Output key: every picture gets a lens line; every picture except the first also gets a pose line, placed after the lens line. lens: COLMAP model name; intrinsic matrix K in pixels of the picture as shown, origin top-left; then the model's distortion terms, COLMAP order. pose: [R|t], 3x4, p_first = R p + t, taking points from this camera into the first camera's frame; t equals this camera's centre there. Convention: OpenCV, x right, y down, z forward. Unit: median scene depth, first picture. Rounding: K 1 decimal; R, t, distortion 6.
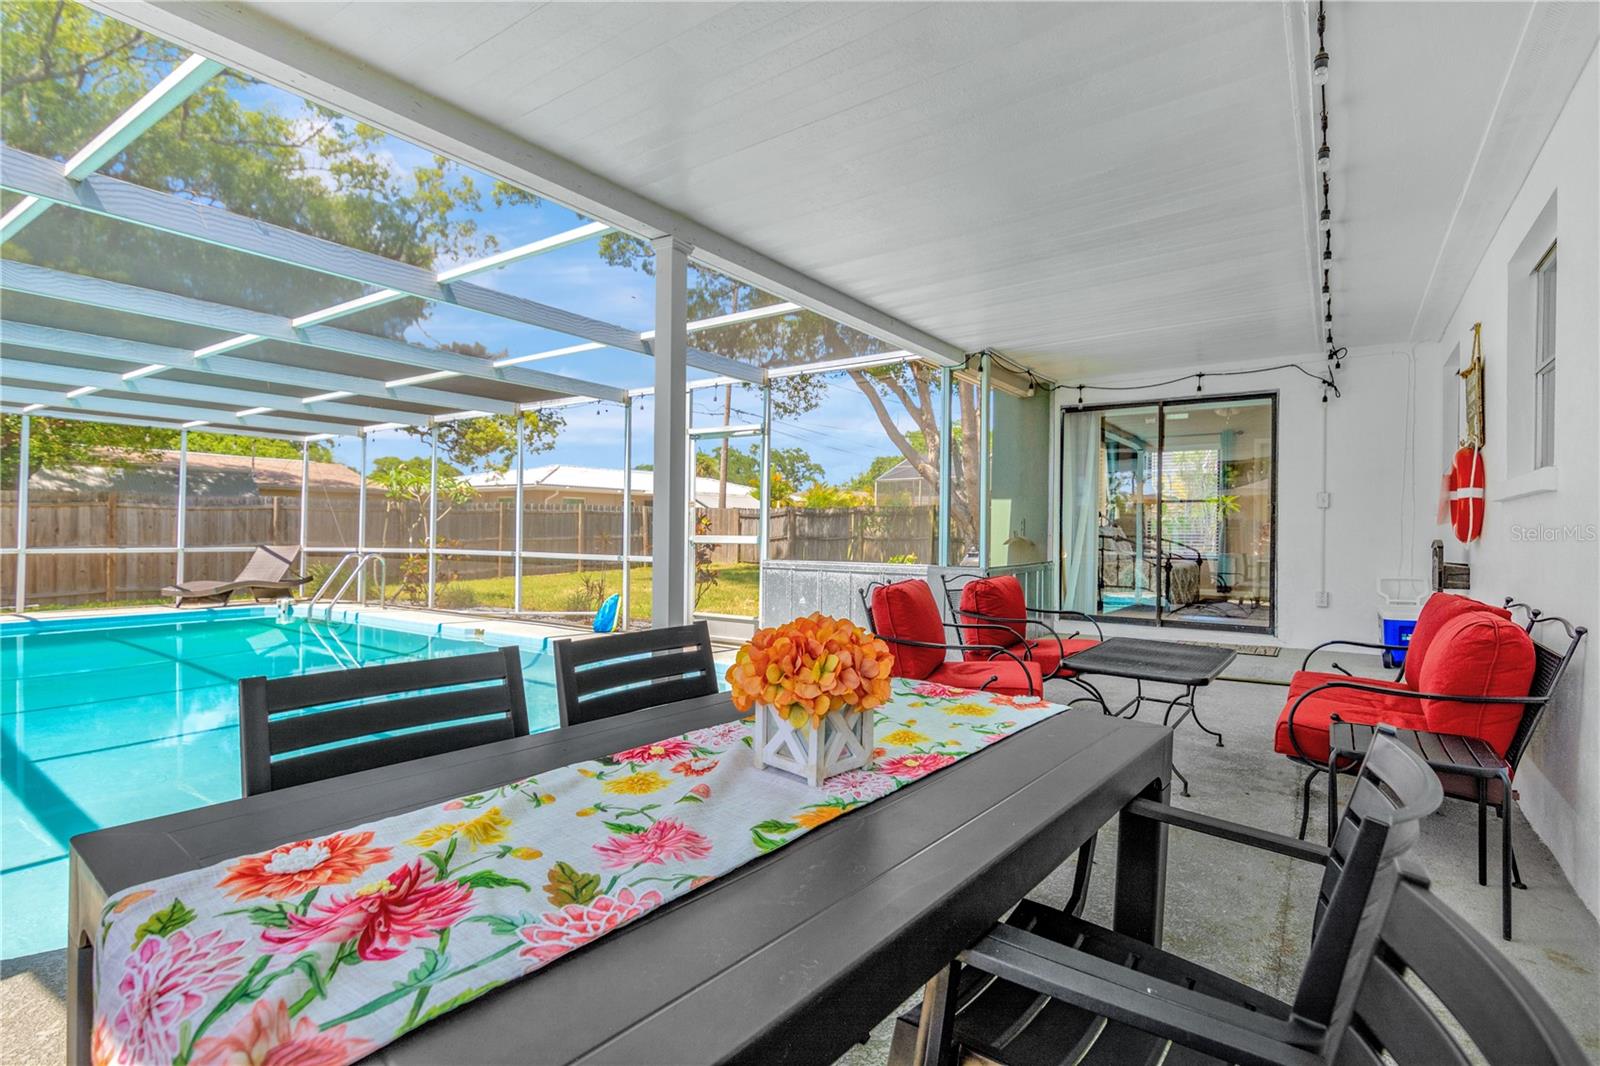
lens RADIAL K [[781.9, 0, 802.1], [0, 781.9, 526.1], [0, 0, 1]] dist [0.001465, 0.001017]
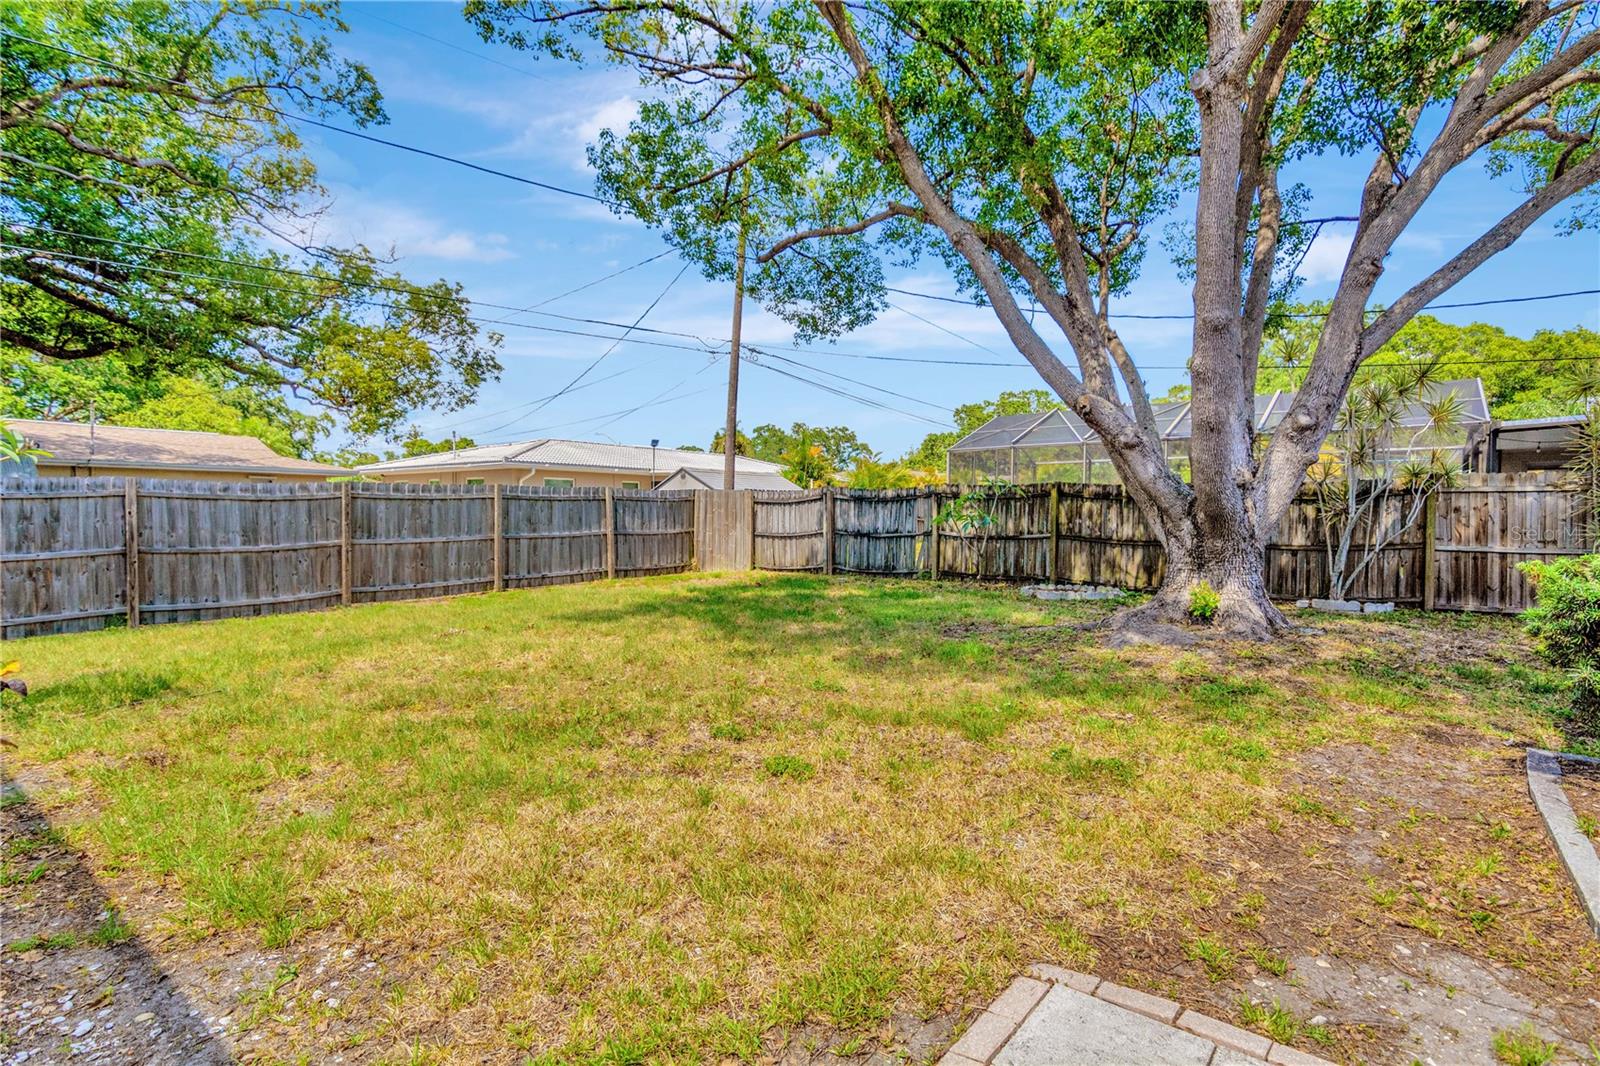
lens RADIAL K [[781.9, 0, 802.1], [0, 781.9, 526.1], [0, 0, 1]] dist [0.001465, 0.001017]
pose [[0.998250, -0.002784, -0.059077, 0.002662], [0.004056, 0.999762, 0.021420, -0.005717], [0.059003, -0.021622, 0.998024, 0.334718]]
